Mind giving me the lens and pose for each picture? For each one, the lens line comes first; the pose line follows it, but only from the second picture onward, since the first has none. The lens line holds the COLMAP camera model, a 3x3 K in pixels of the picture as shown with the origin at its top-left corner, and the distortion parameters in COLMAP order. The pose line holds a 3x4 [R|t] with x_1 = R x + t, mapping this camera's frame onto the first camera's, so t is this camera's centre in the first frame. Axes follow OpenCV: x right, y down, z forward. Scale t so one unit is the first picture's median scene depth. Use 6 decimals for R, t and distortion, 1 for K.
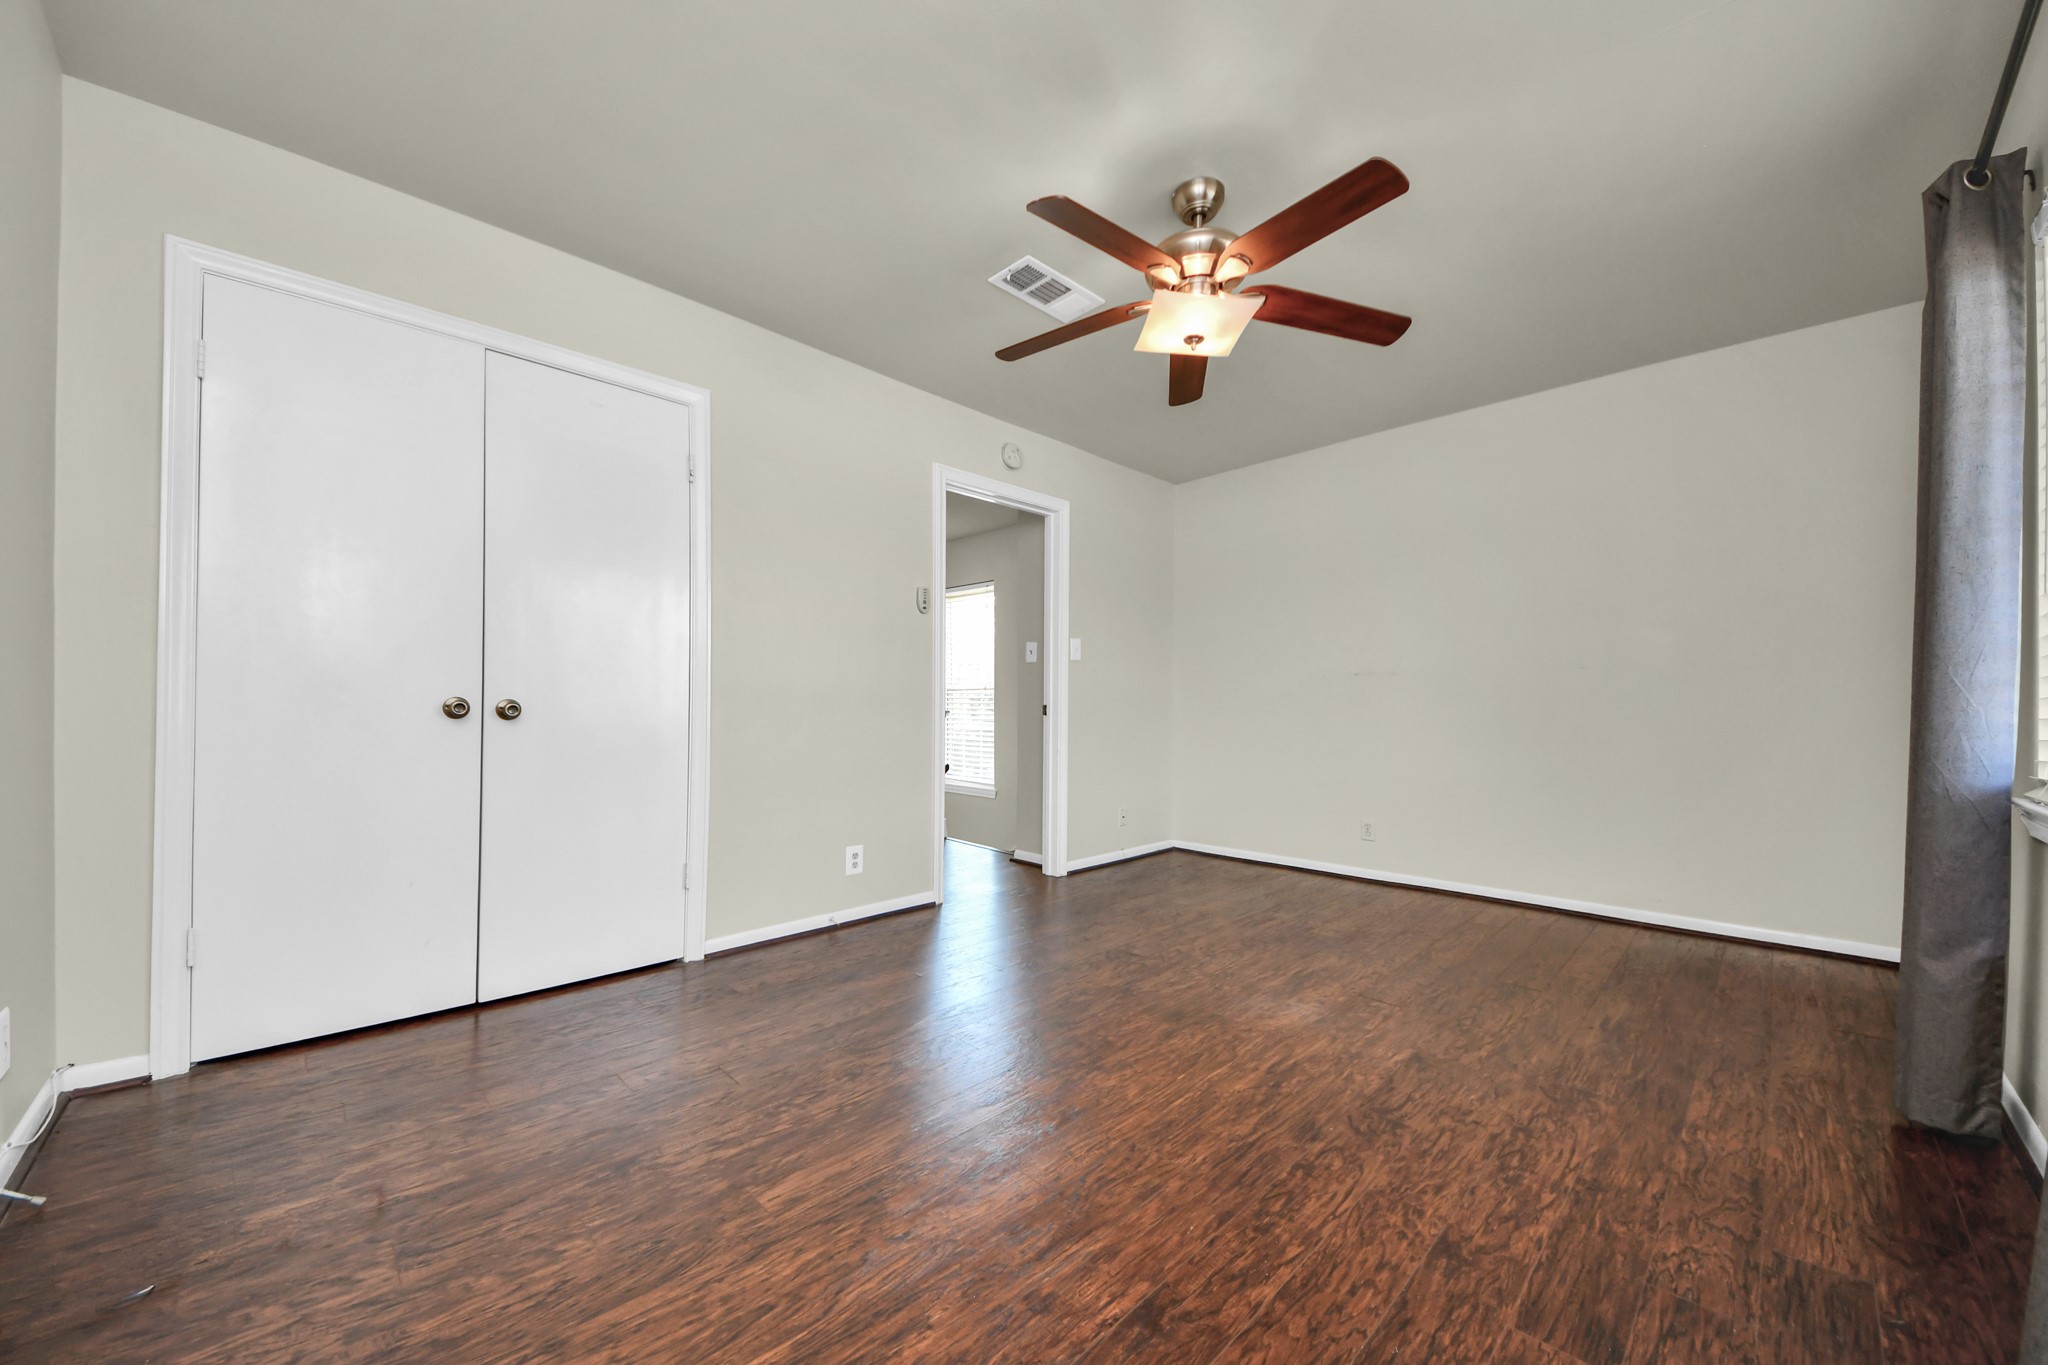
lens RADIAL K [[760.8, 0, 983.3], [0, 760.8, 694.2], [0, 0, 1]] dist [0.056770, -0.020600]
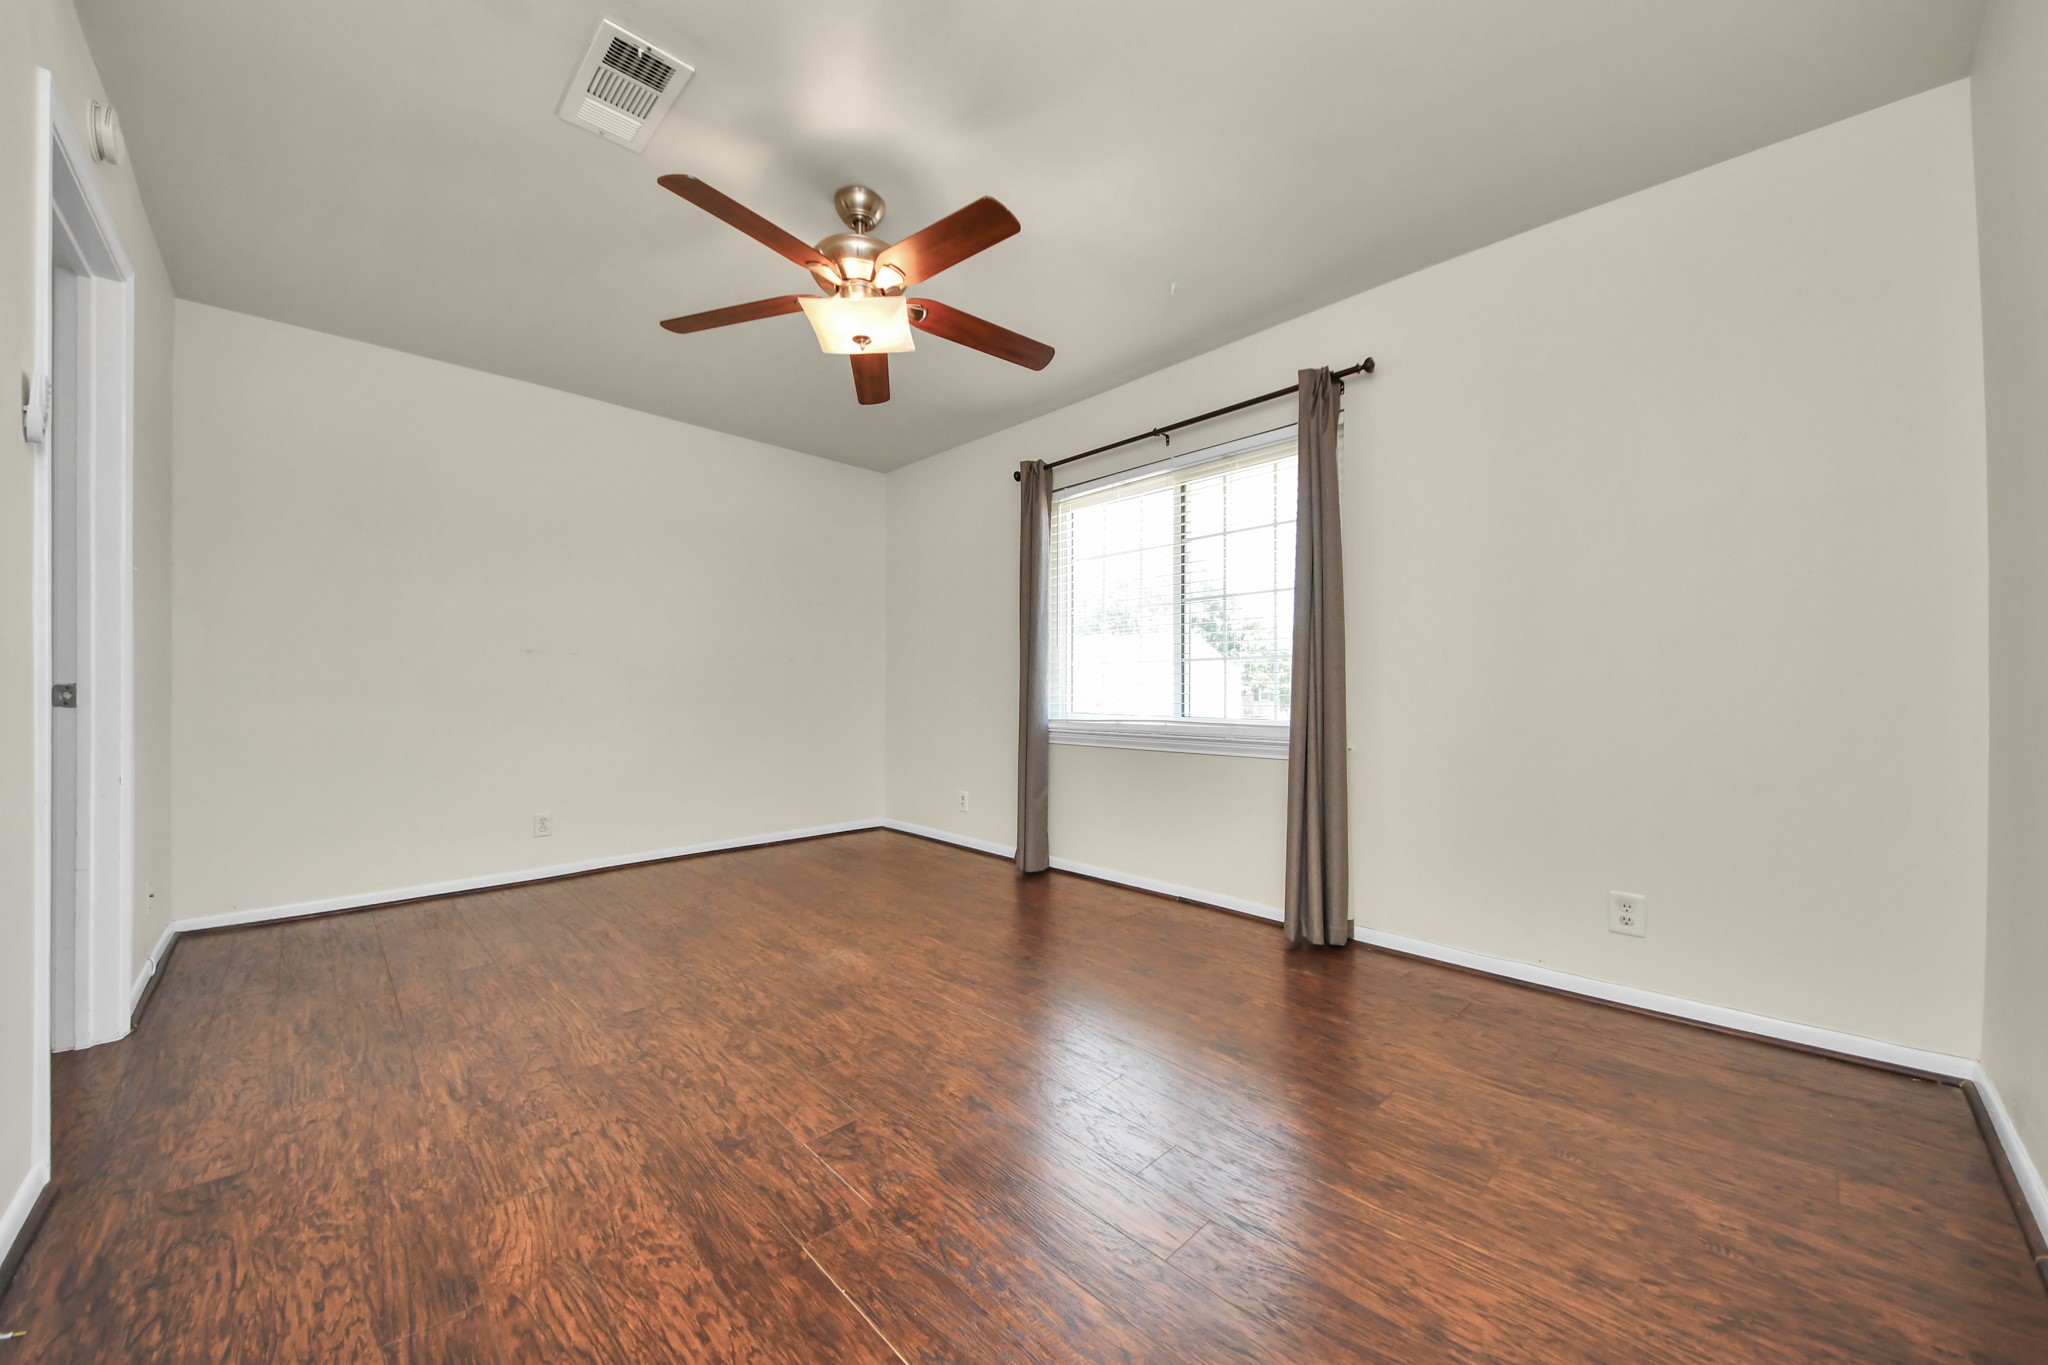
lens RADIAL K [[734.2, 0, 1065.7], [0, 734.2, 691.0], [0, 0, 1]] dist [0.023769, -0.004706]
pose [[-0.053422, -0.005633, 0.998556, -0.767933], [-0.018274, 0.999822, 0.004662, 0.001766], [-0.998405, -0.017998, -0.053515, 0.801400]]
